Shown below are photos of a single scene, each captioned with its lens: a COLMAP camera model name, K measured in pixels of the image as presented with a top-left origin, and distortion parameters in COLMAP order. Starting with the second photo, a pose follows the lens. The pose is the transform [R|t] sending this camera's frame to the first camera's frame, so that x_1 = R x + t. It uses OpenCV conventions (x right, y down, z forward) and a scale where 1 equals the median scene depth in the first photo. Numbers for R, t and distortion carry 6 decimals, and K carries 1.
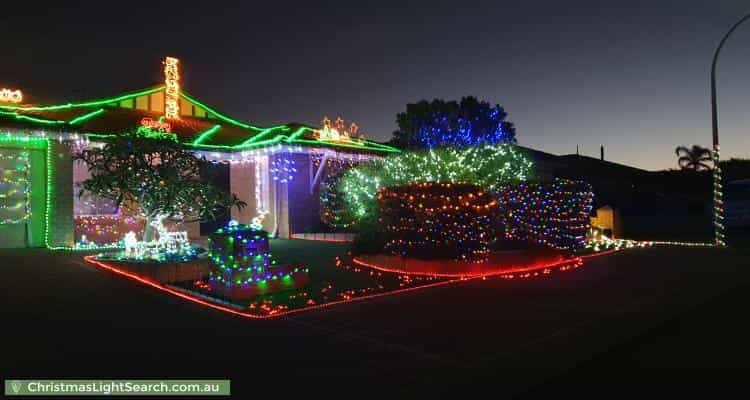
lens RADIAL K [[548.3, 0, 373.5], [0, 548.3, 224.0], [0, 0, 1]] dist [-0.036867, 0.032228]
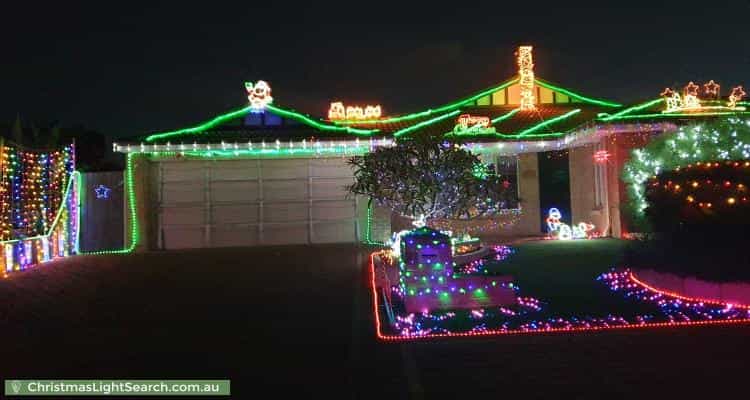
lens RADIAL K [[548.3, 0, 355.6], [0, 548.3, 216.5], [0, 0, 1]] dist [-0.036867, 0.032228]
pose [[0.683767, -0.005066, -0.729683, 0.163588], [0.008162, 0.999966, 0.000707, -0.009252], [0.729655, -0.006439, 0.683786, 0.152064]]
